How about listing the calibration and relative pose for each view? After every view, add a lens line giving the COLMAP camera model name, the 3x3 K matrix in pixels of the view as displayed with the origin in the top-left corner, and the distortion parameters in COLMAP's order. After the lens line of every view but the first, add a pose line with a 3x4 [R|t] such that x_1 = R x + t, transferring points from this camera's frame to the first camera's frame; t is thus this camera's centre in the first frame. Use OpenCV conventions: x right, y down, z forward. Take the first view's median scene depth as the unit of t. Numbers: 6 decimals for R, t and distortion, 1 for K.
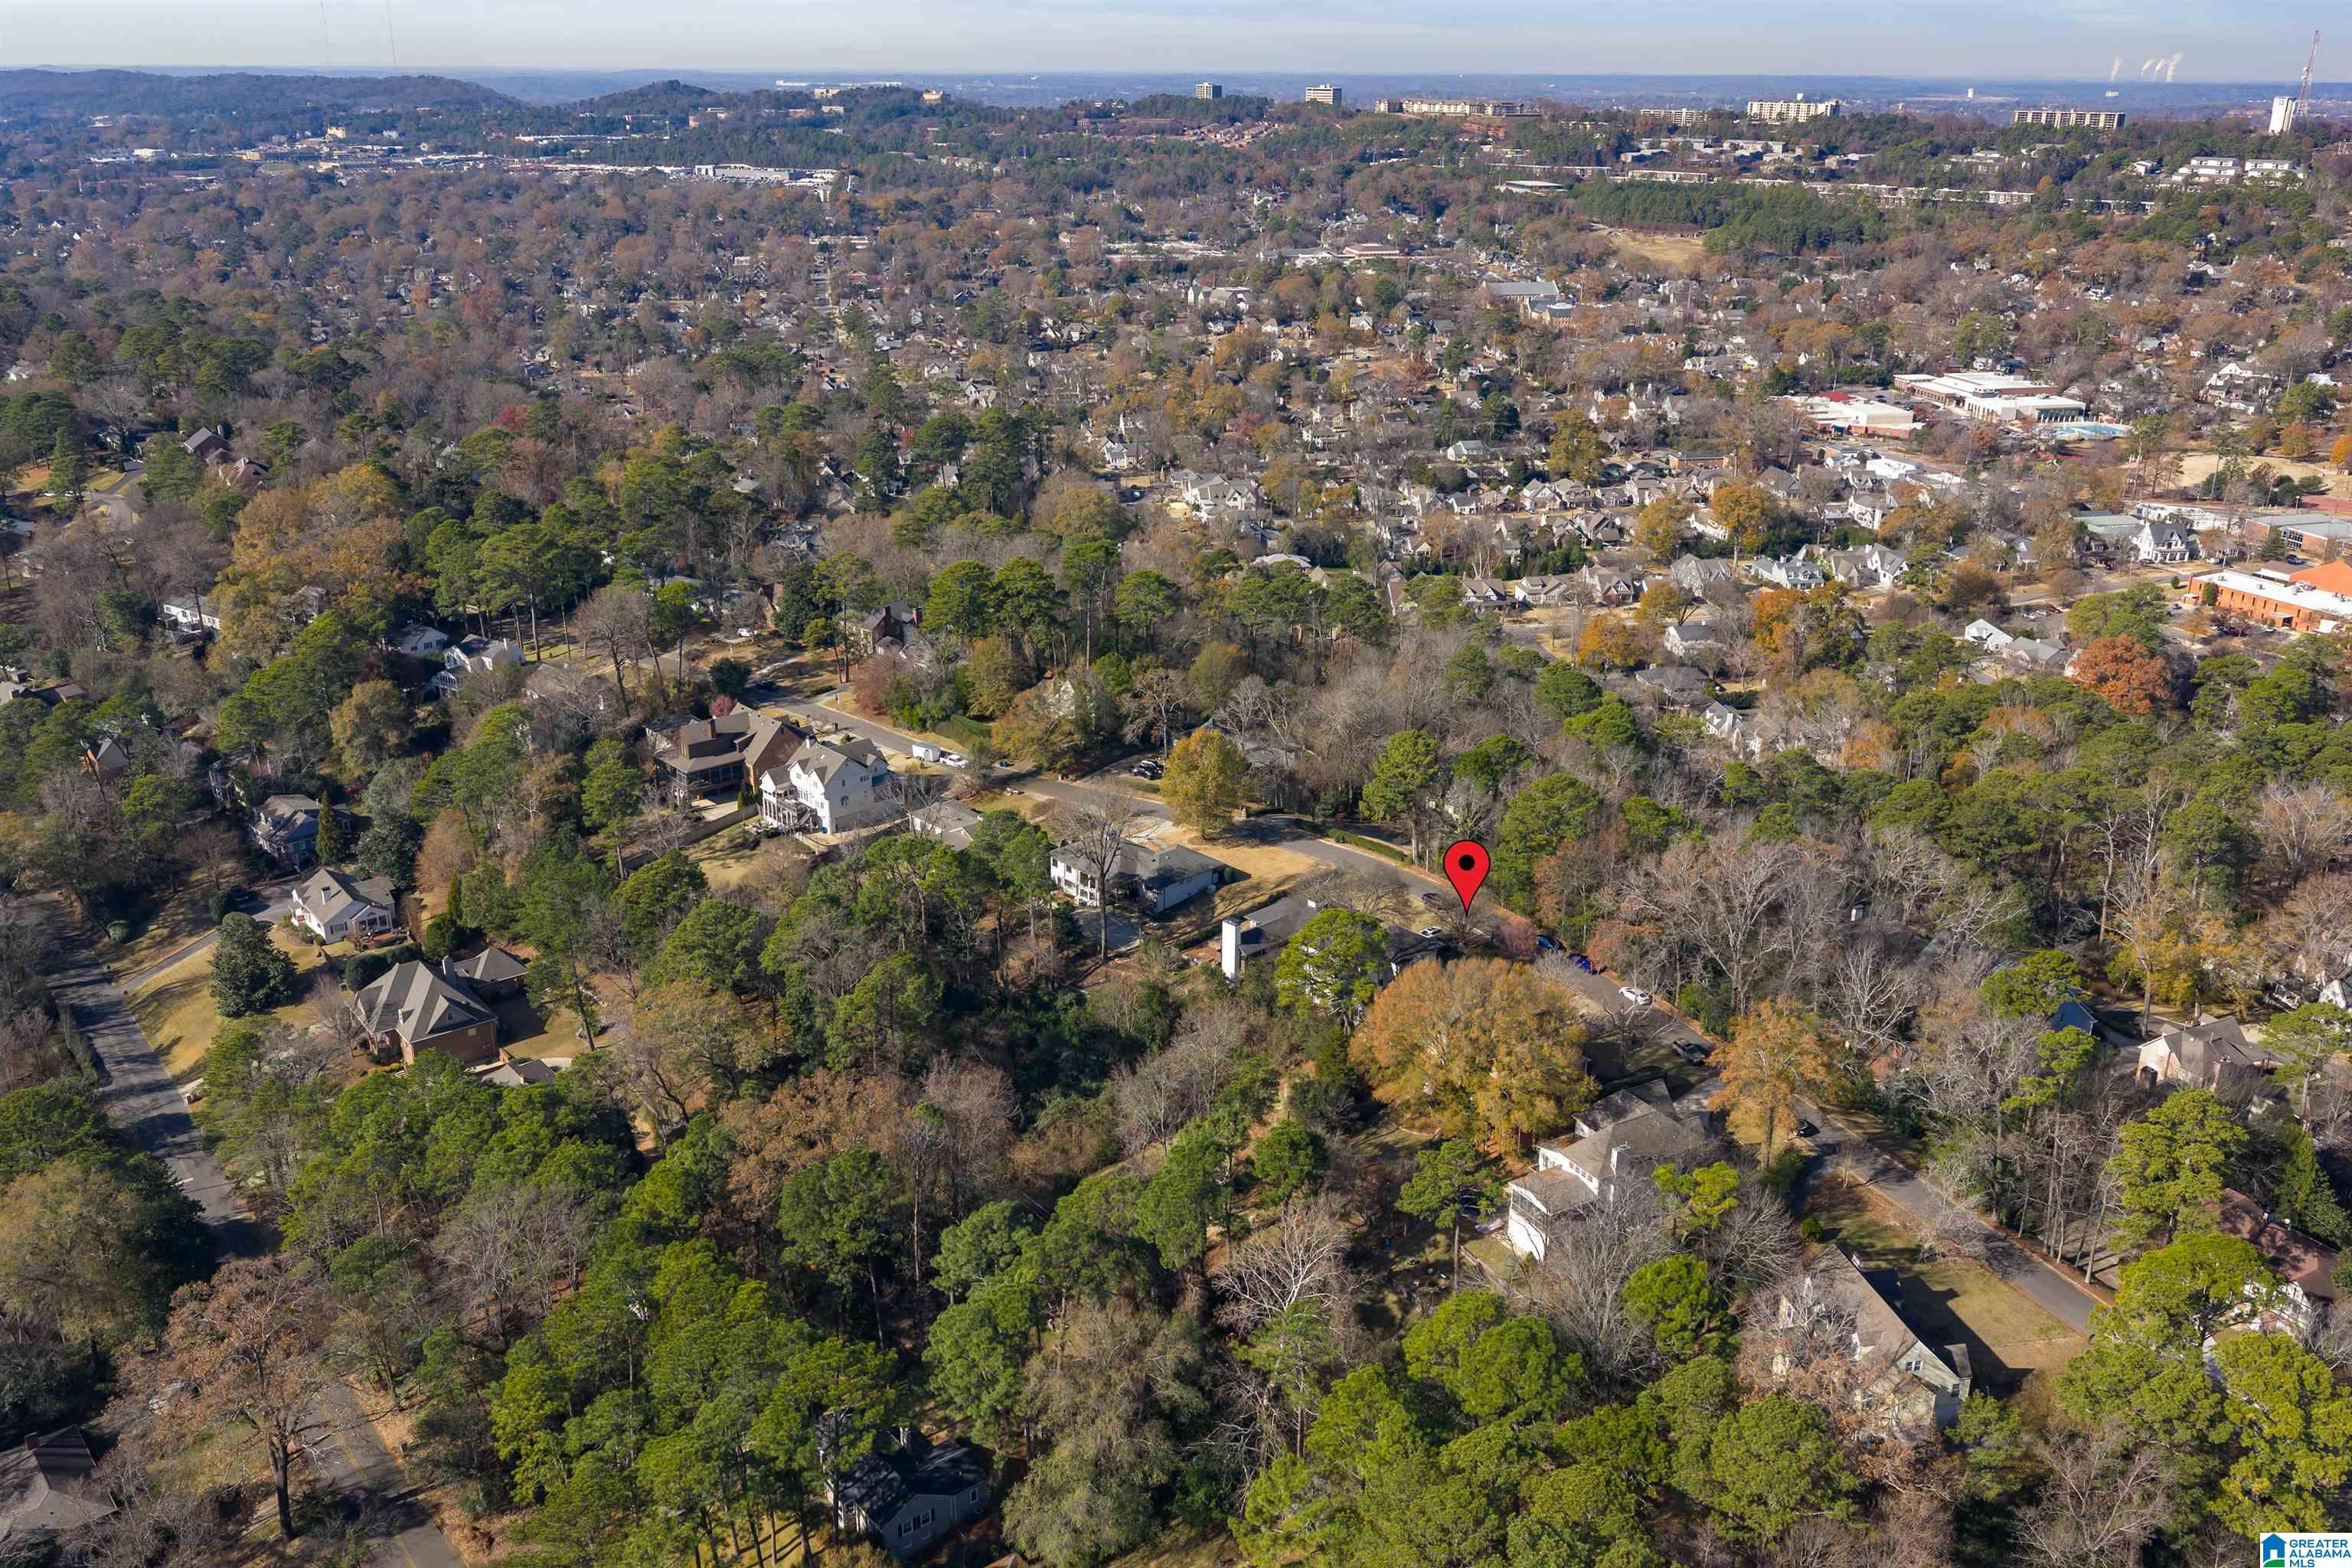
lens RADIAL K [[1929.2, 0, 1174.1], [0, 1929.2, 782.7], [0, 0, 1]] dist [0.014814, -0.024879]
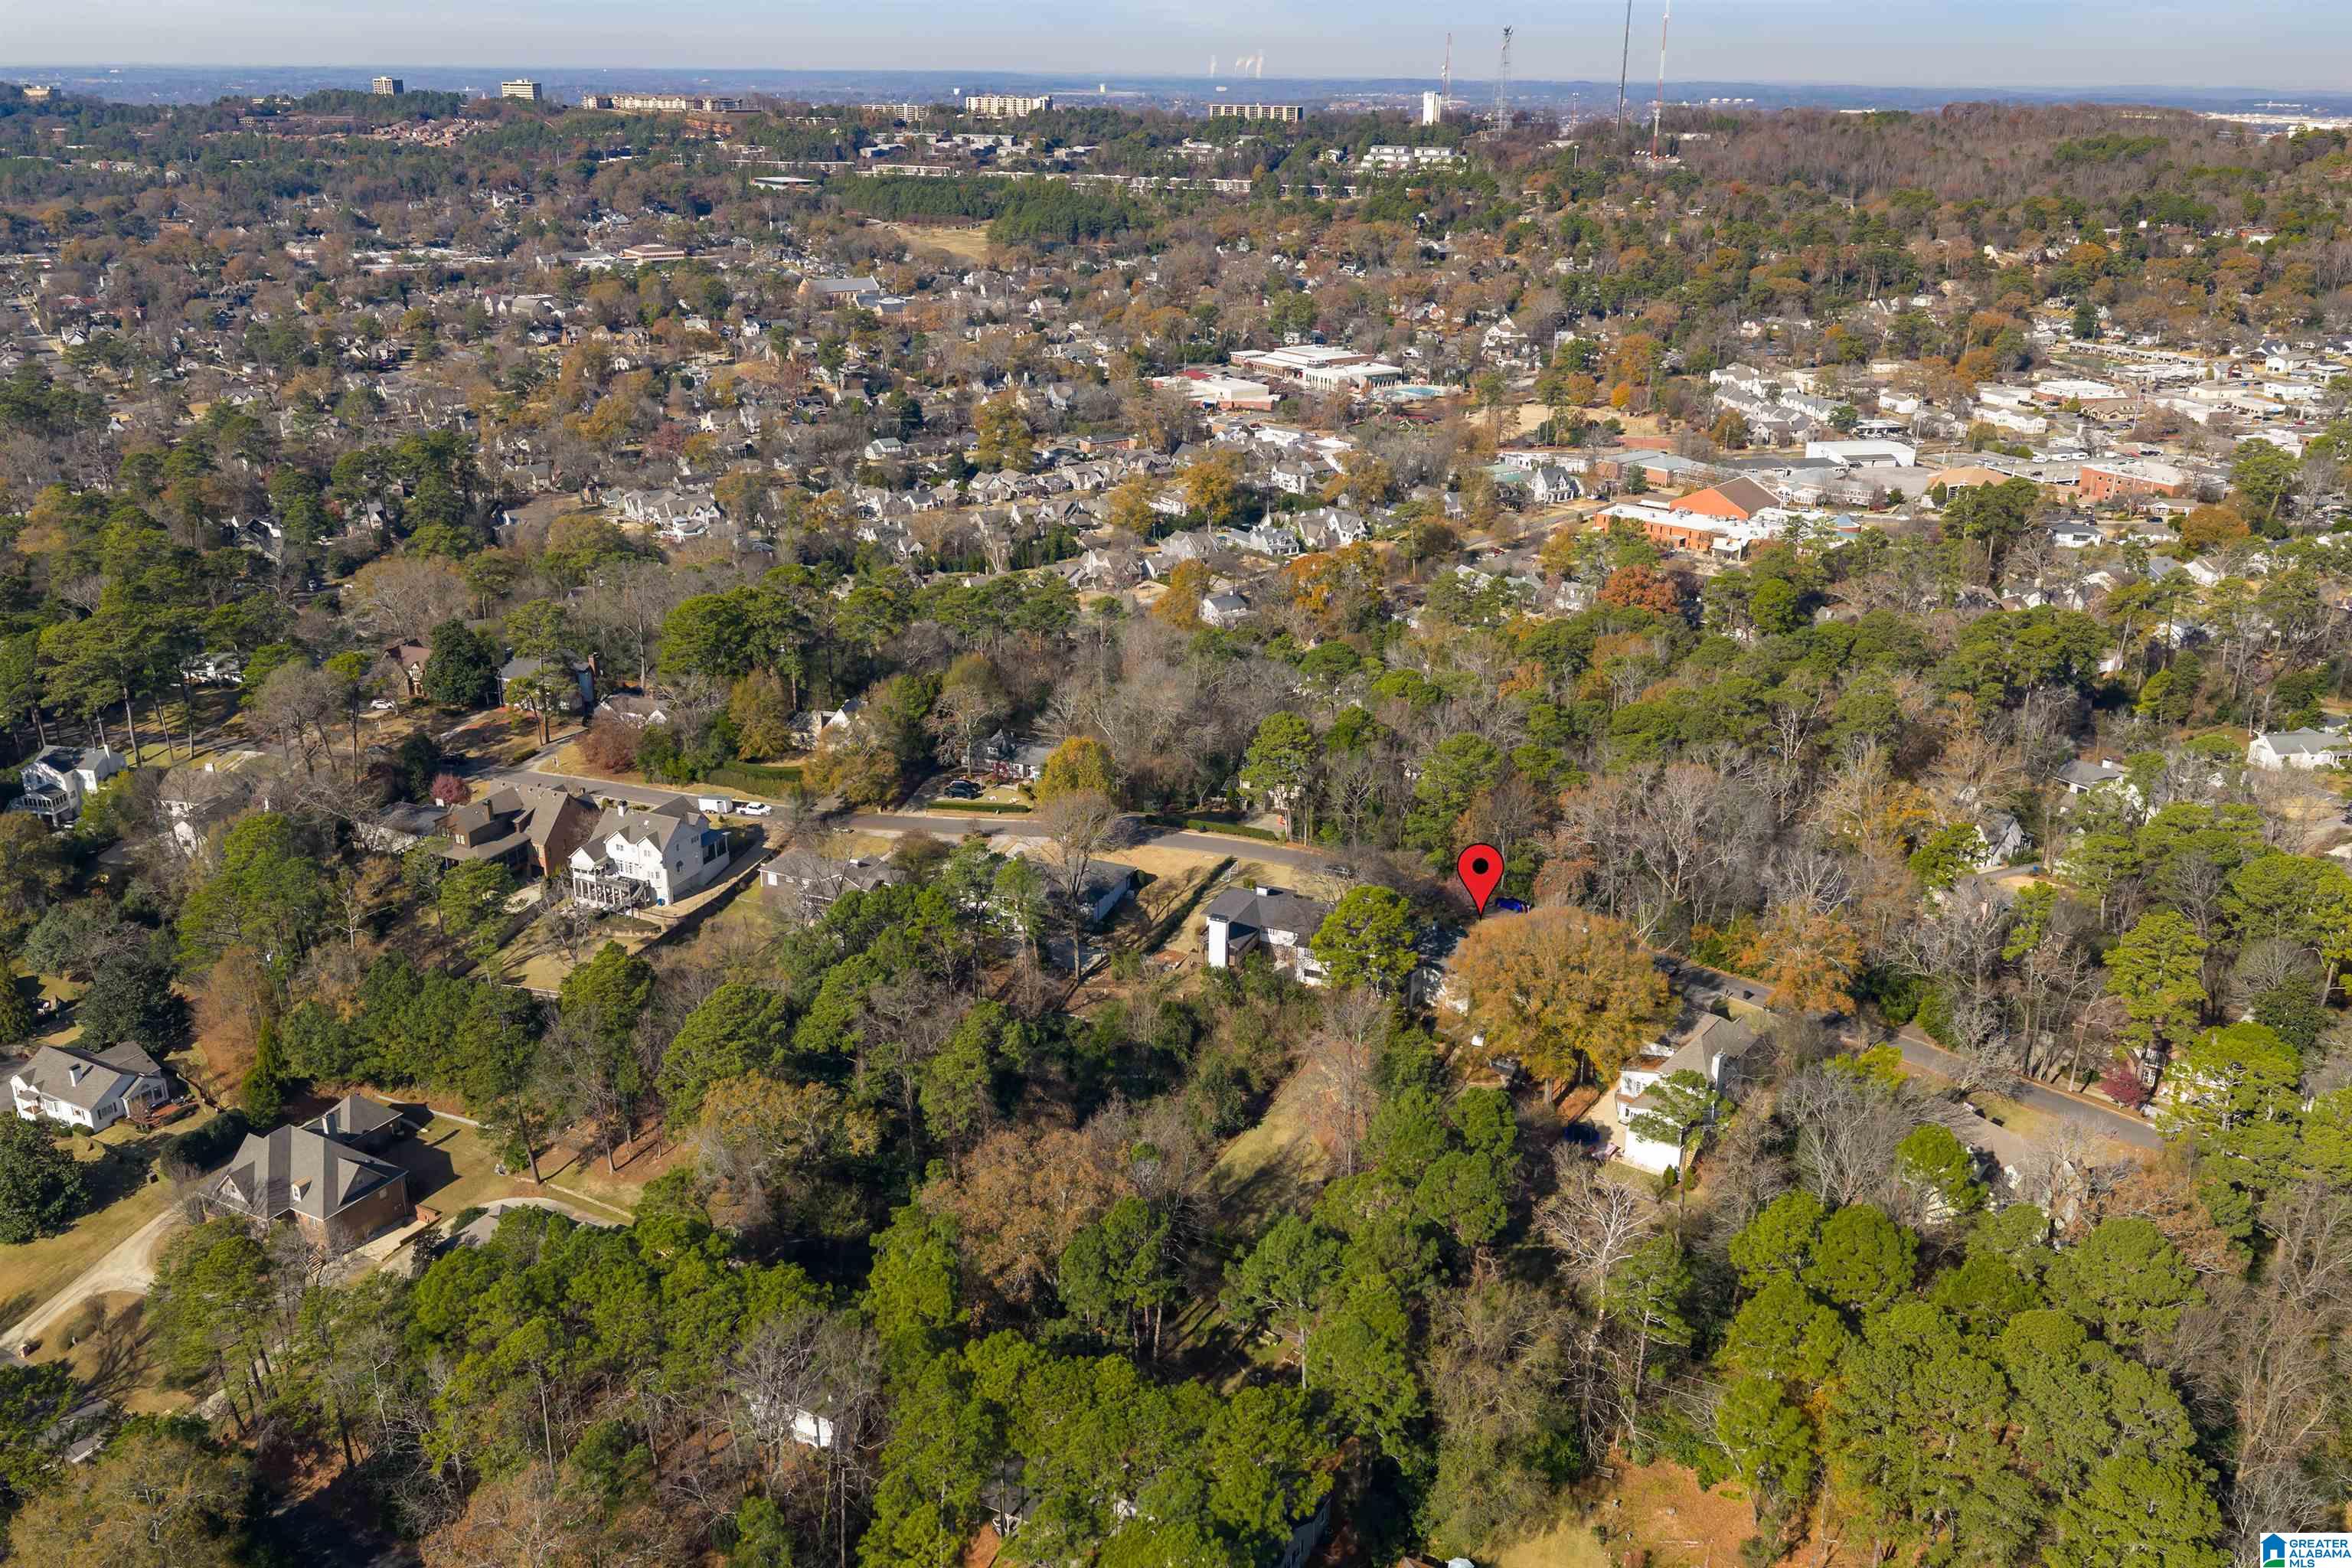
lens RADIAL K [[1929.2, 0, 1177.7], [0, 1929.2, 792.8], [0, 0, 1]] dist [0.014814, -0.024879]
pose [[0.917480, -0.136721, 0.373547, -0.088470], [0.134130, 0.990412, 0.033057, -0.007243], [-0.374485, 0.019775, 0.927022, 0.019066]]
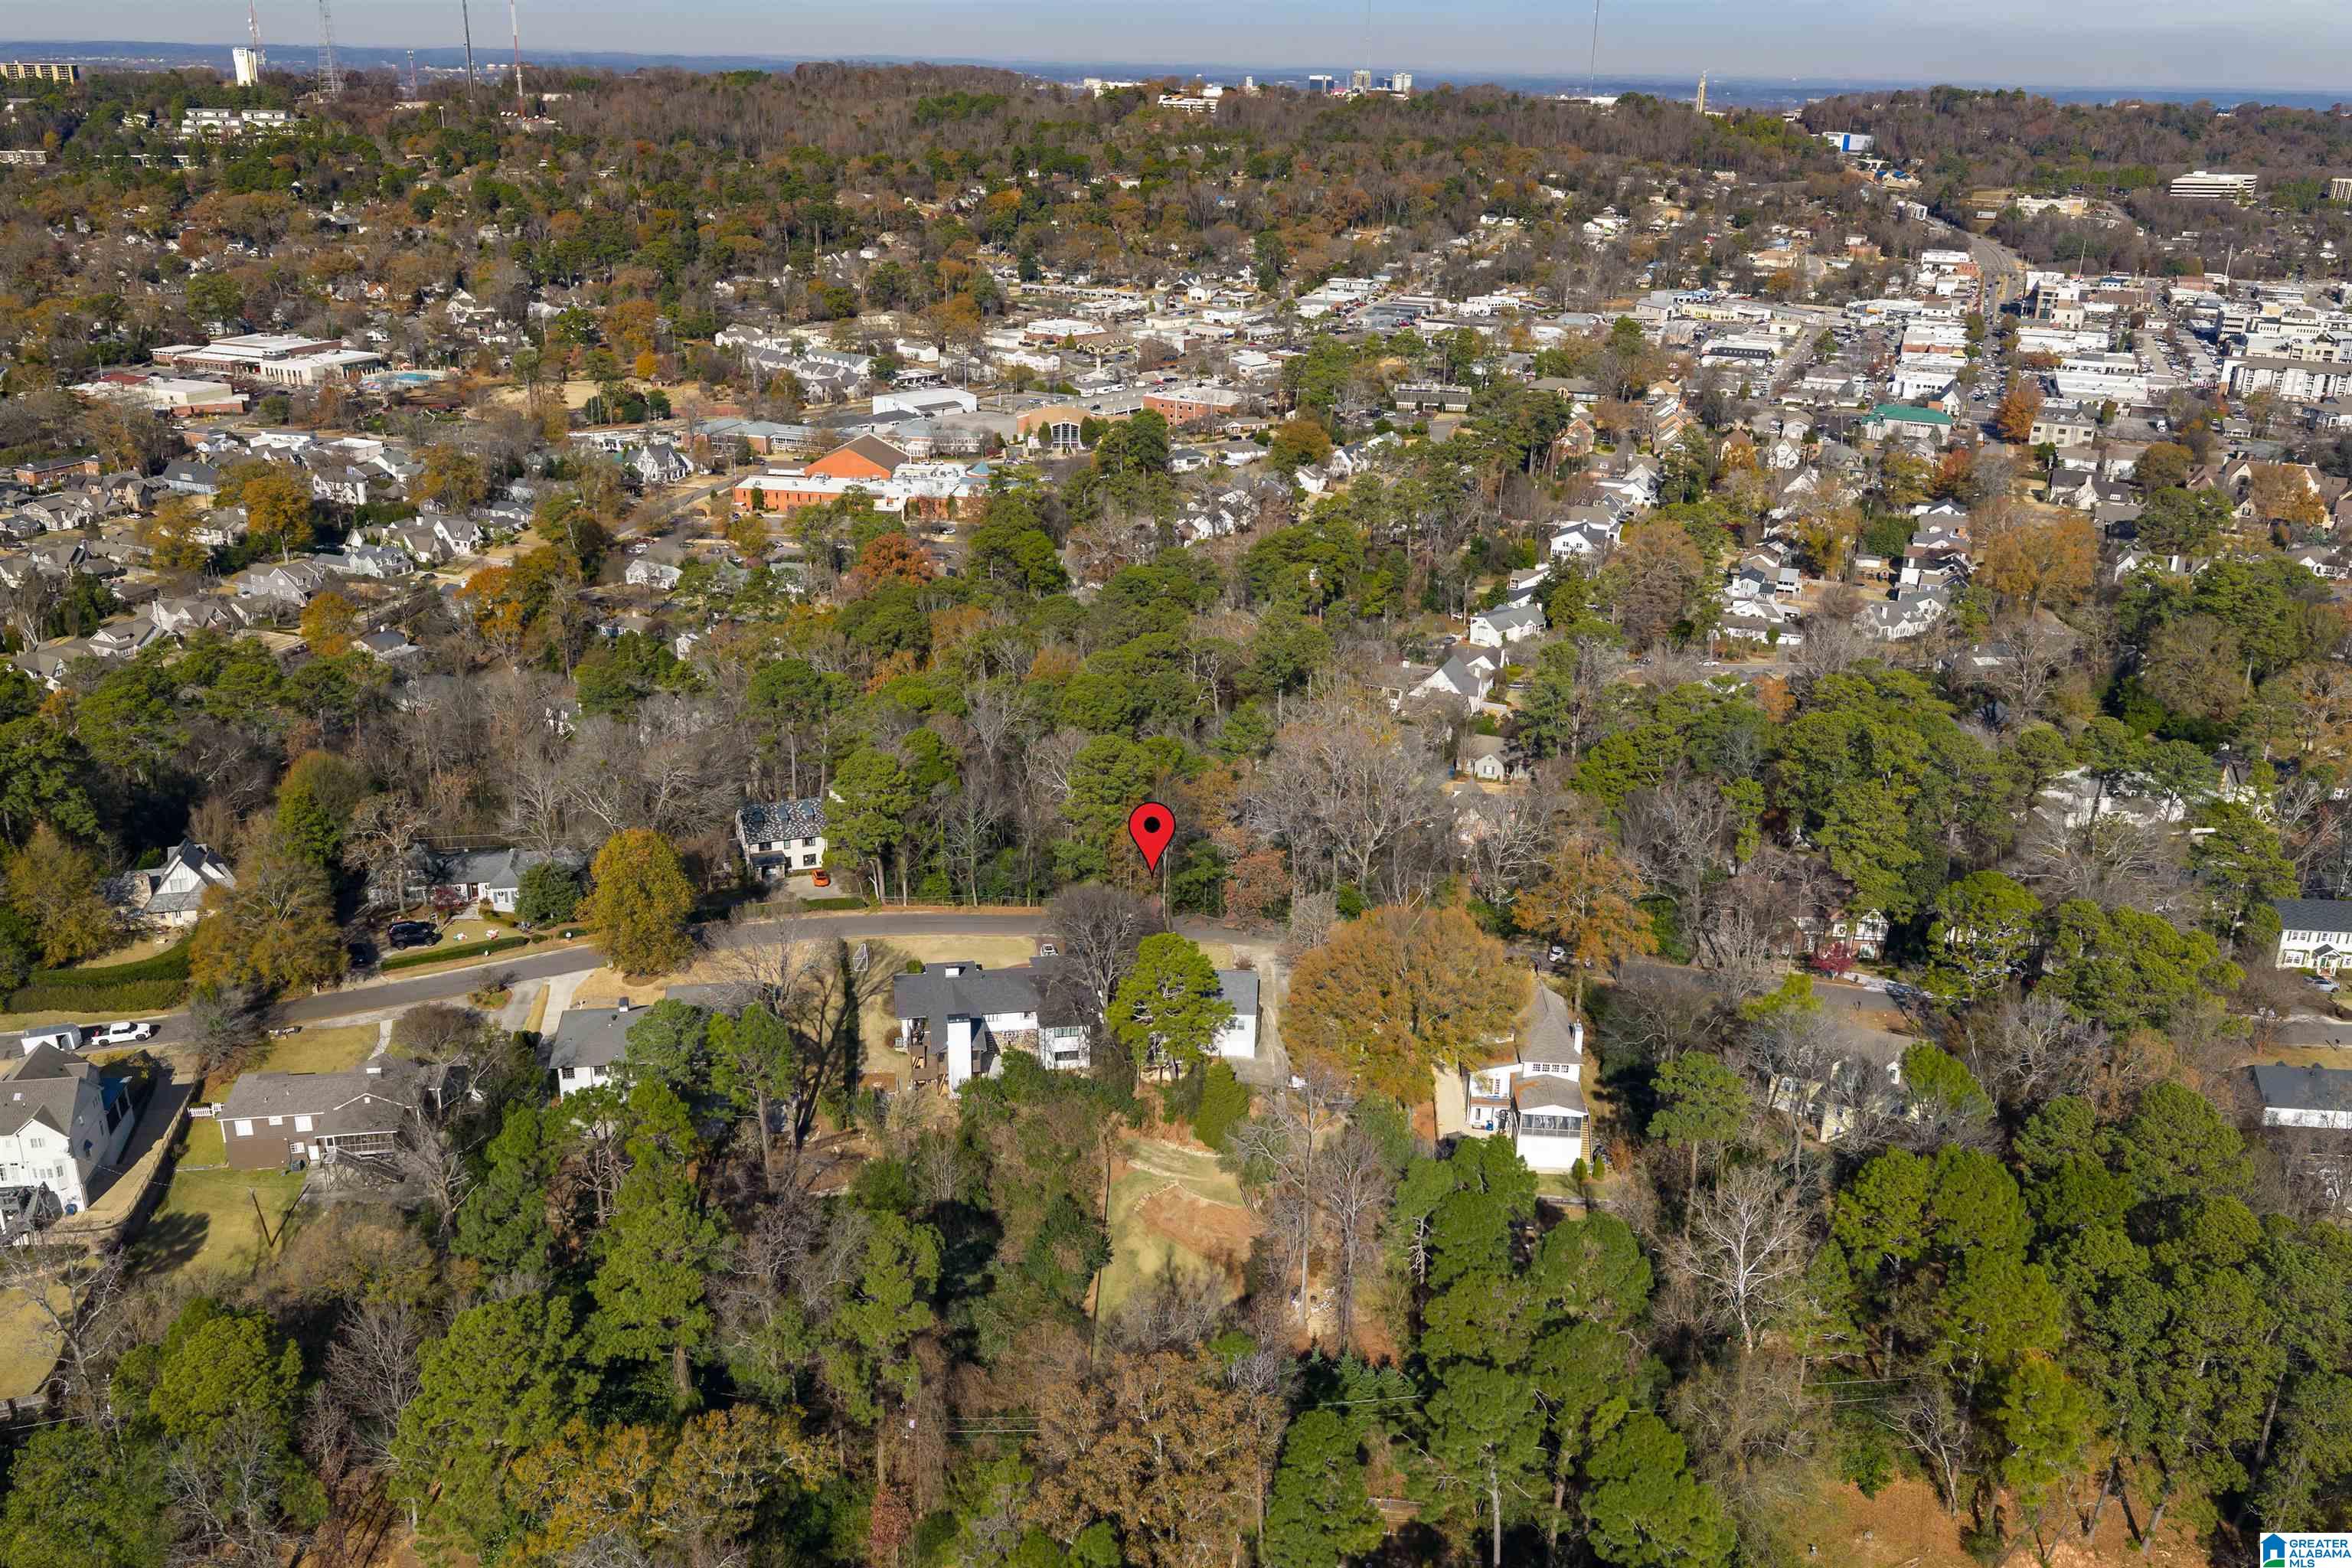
lens RADIAL K [[1929.2, 0, 1183.4], [0, 1929.2, 791.6], [0, 0, 1]] dist [0.014814, -0.024879]
pose [[0.546411, -0.293726, 0.784321, -0.128592], [0.275440, 0.947413, 0.162913, -0.030217], [-0.790928, 0.127016, 0.598581, 0.108458]]
